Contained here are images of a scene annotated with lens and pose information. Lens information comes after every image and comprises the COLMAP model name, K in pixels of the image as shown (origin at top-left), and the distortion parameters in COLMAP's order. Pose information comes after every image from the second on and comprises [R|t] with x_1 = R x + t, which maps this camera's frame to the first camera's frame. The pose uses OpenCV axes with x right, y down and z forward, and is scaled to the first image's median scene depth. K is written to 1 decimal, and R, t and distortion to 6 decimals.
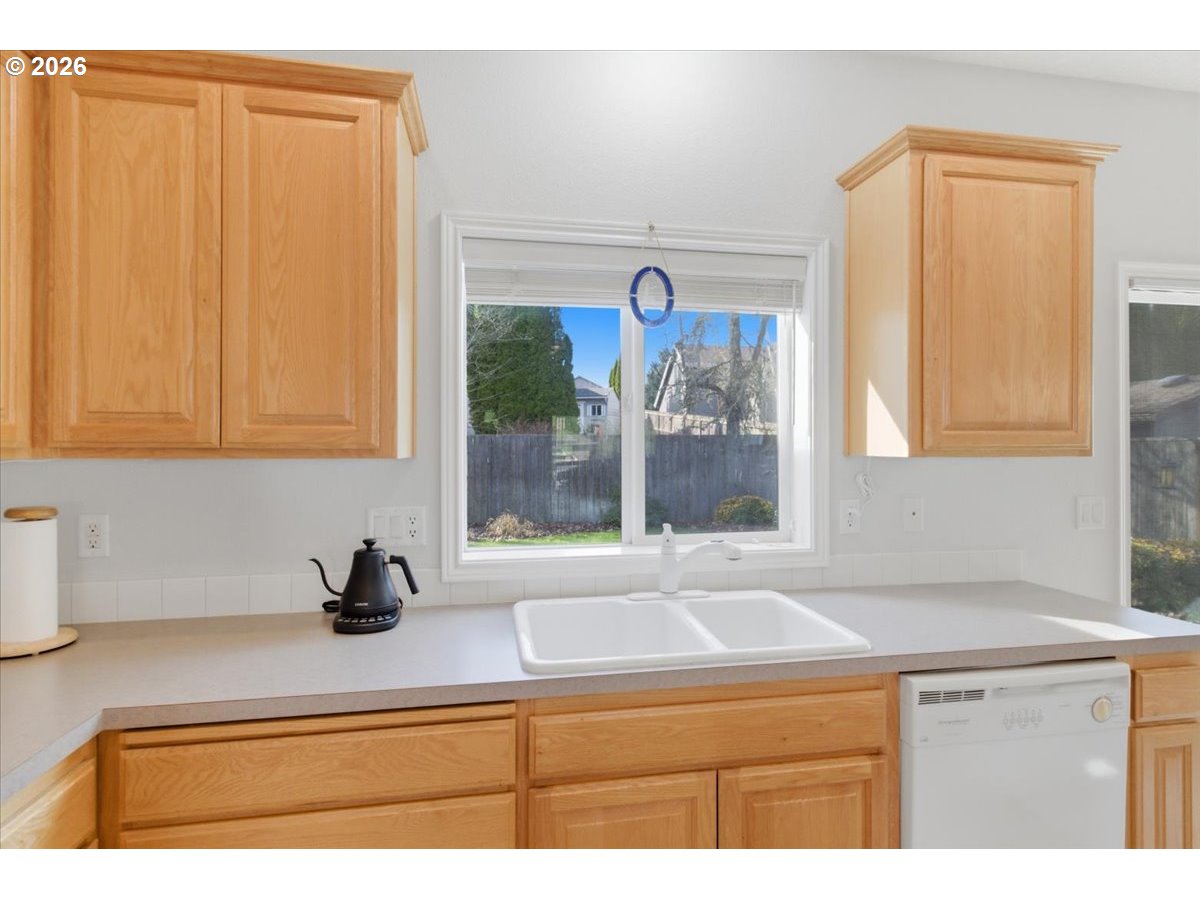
lens RADIAL K [[618.9, 0, 599.9], [0, 618.9, 443.3], [0, 0, 1]] dist [0.012021, -0.003778]
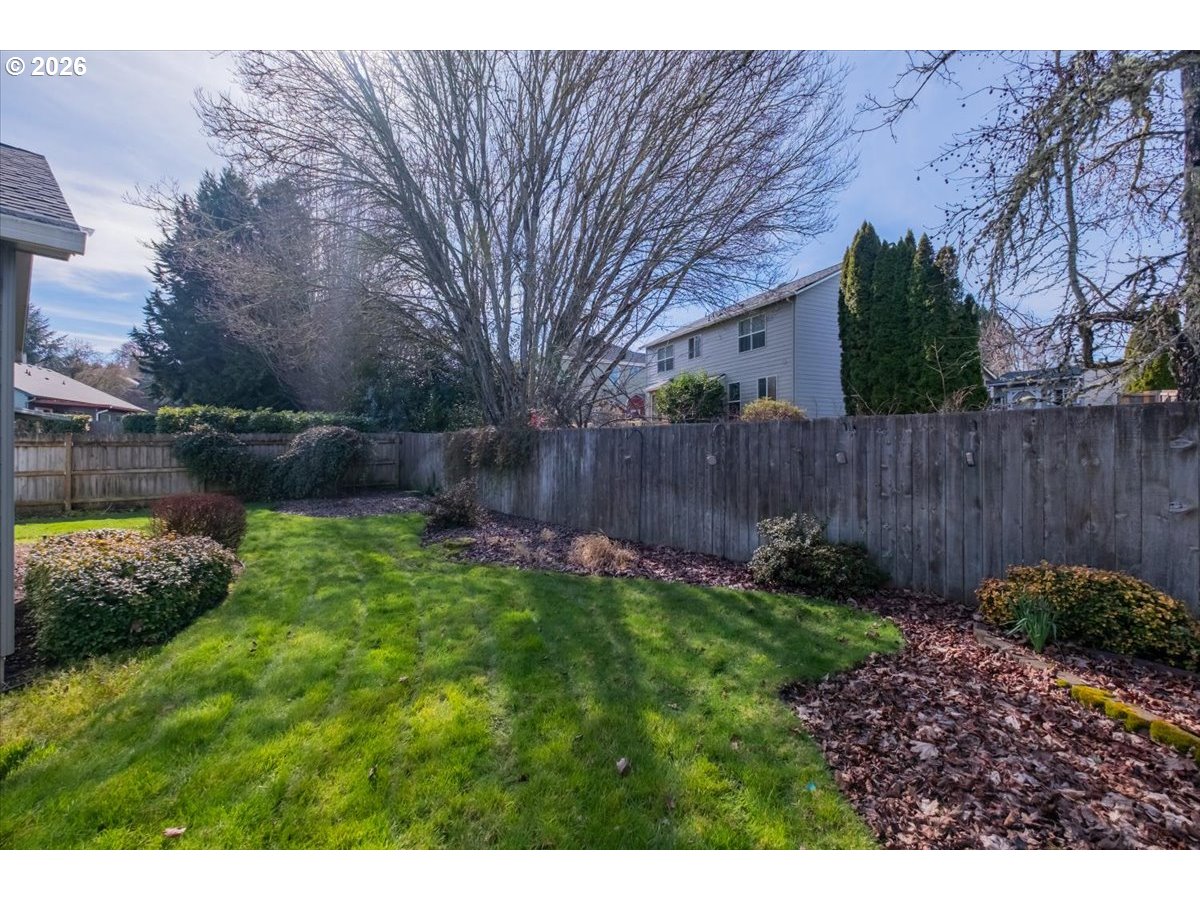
lens RADIAL K [[521.0, 0, 606.0], [0, 521.0, 444.8], [0, 0, 1]] dist [-0.003241, 0.000101]
pose [[0.652809, -0.001973, -0.757520, 1.738901], [-0.000513, 0.999995, -0.003047, 0.071134], [0.757523, 0.002378, 0.652805, 3.456355]]
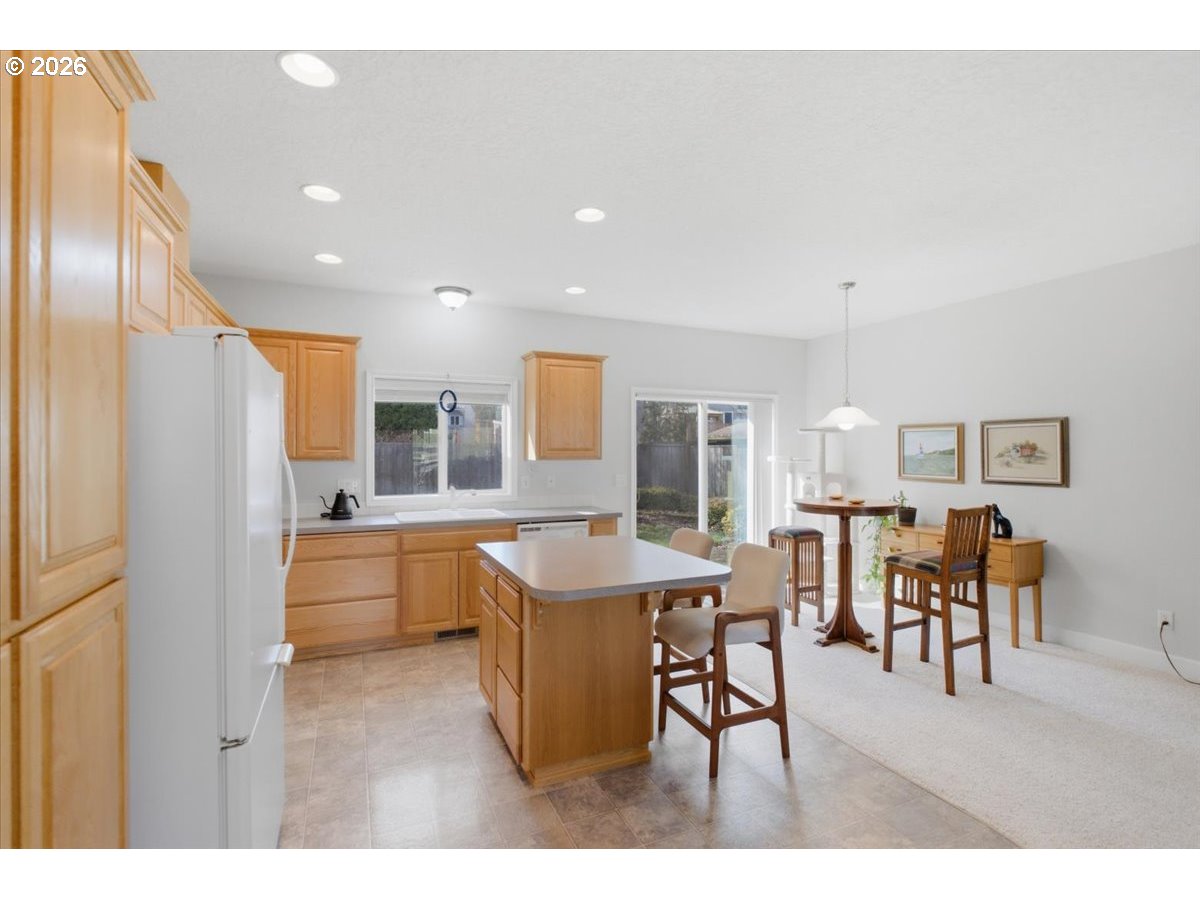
lens RADIAL K [[561.2, 0, 594.5], [0, 561.2, 448.8], [0, 0, 1]] dist [0.001947, -0.004068]
pose [[0.973569, 0.001339, 0.228390, 0.147368], [-0.001820, 0.999997, 0.001897, -0.033467], [-0.228387, -0.002262, 0.973568, -1.534733]]
